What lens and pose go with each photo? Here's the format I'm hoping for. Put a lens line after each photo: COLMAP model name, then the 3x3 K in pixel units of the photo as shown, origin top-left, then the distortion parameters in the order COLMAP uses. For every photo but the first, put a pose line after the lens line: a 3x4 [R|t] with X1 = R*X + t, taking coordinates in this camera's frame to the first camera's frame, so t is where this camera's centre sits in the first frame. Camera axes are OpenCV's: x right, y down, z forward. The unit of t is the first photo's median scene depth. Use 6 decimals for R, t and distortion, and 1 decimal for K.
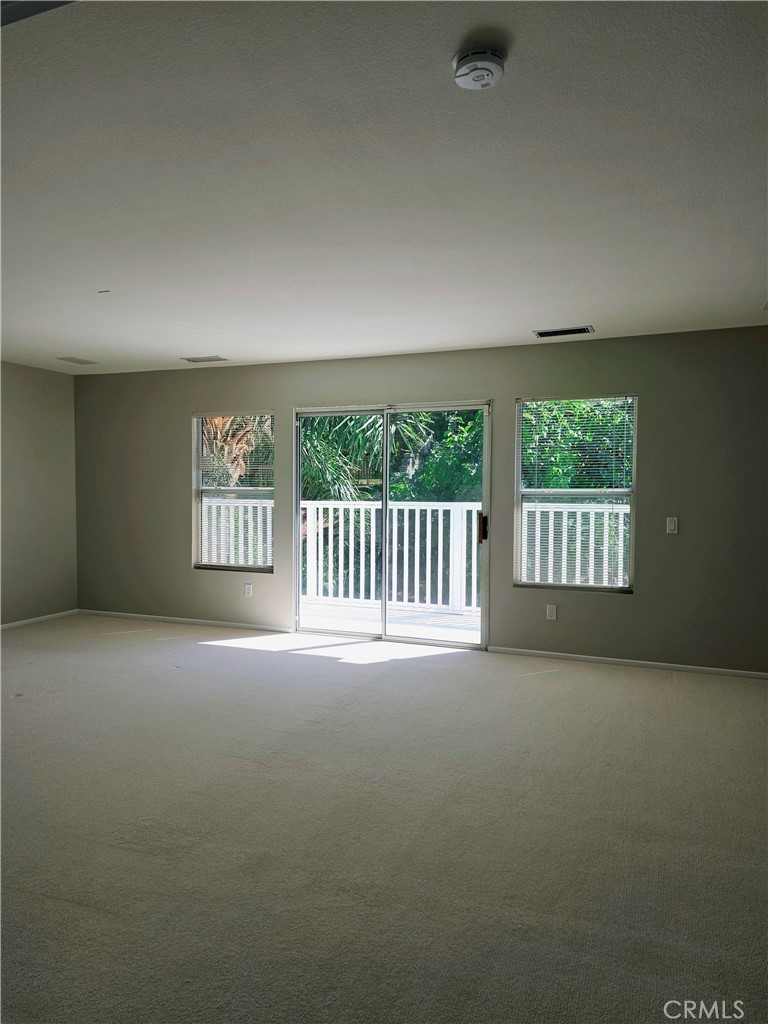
lens RADIAL K [[684.2, 0, 384.0], [0, 684.2, 512.0], [0, 0, 1]] dist [0.071674, -0.004568]
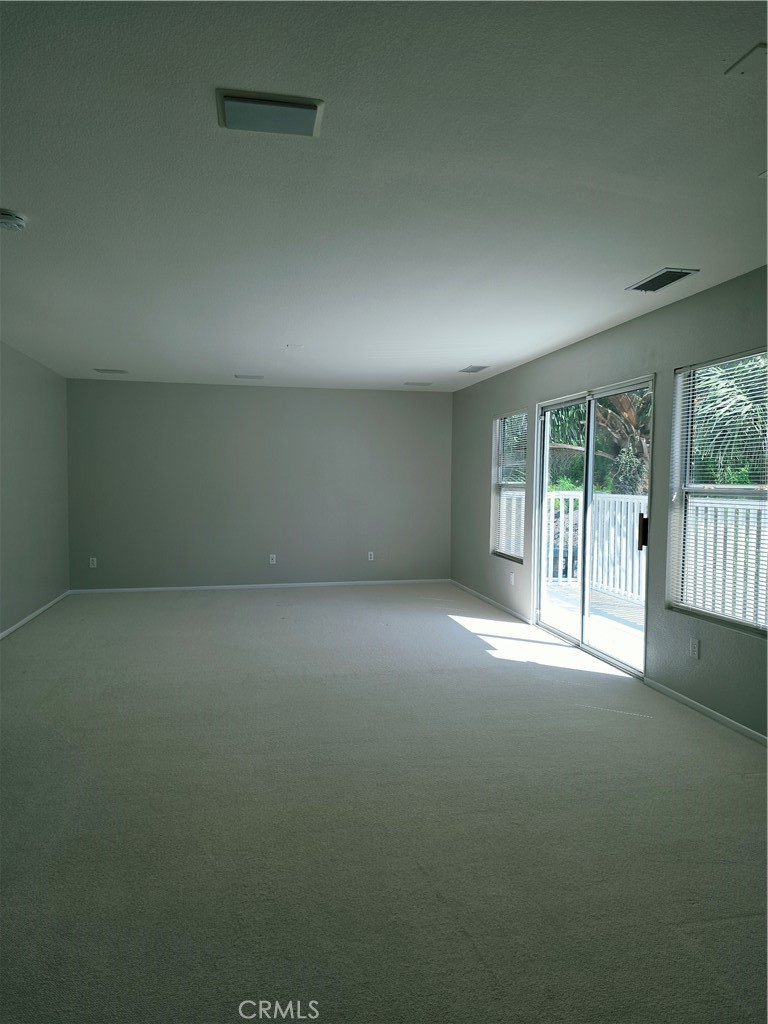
lens RADIAL K [[684.2, 0, 384.0], [0, 684.2, 512.0], [0, 0, 1]] dist [0.071674, -0.004568]
pose [[0.549196, 0.038734, -0.834795, 0.593483], [-0.032451, 0.999160, 0.025012, -0.010040], [0.835063, 0.013354, 0.549992, 0.255370]]
